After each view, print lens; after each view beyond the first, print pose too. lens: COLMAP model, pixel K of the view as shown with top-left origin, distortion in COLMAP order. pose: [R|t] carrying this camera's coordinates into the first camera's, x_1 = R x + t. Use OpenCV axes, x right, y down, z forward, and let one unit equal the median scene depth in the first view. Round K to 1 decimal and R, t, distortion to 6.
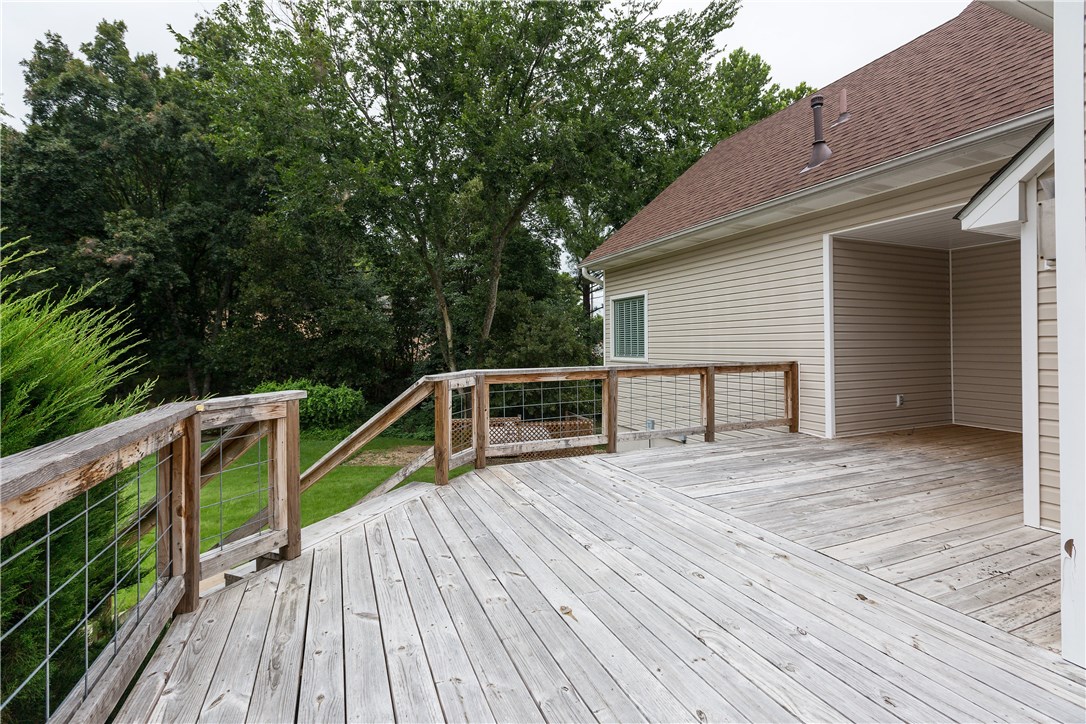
lens RADIAL K [[489.8, 0, 541.9], [0, 489.8, 352.7], [0, 0, 1]] dist [-0.000465, -0.000206]
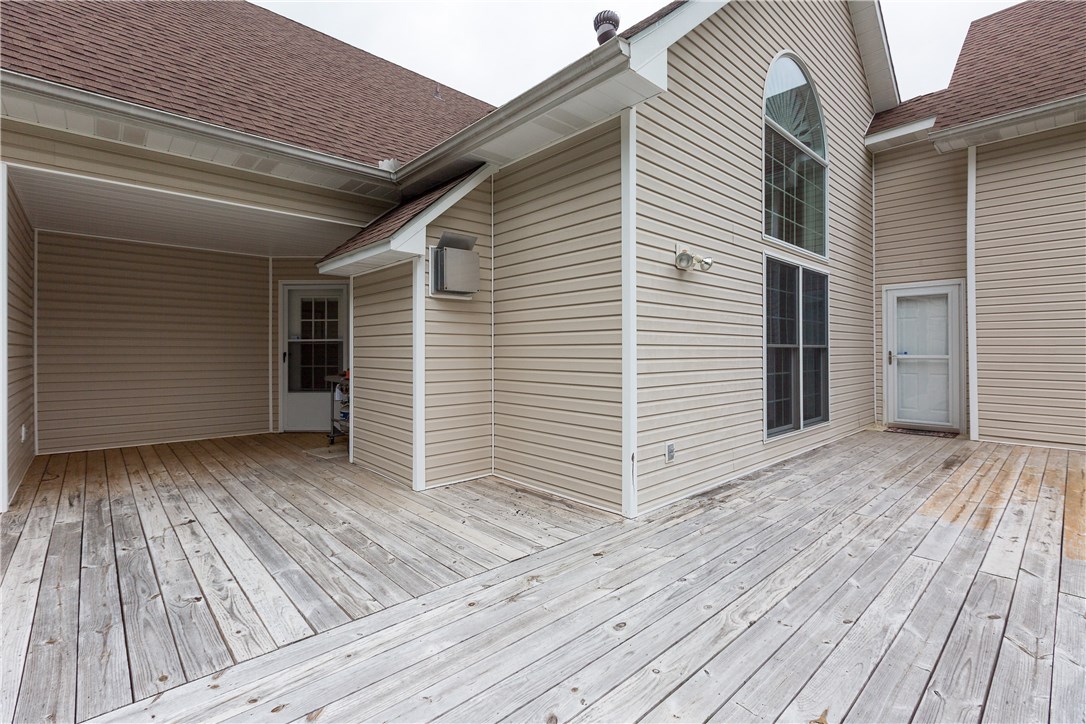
lens RADIAL K [[489.8, 0, 540.0], [0, 489.8, 353.3], [0, 0, 1]] dist [-0.000465, -0.000206]
pose [[-0.329834, 0.000343, 0.944039, -0.379981], [0.017975, 0.999821, 0.005917, -0.013896], [-0.943868, 0.018921, -0.329781, 1.265461]]
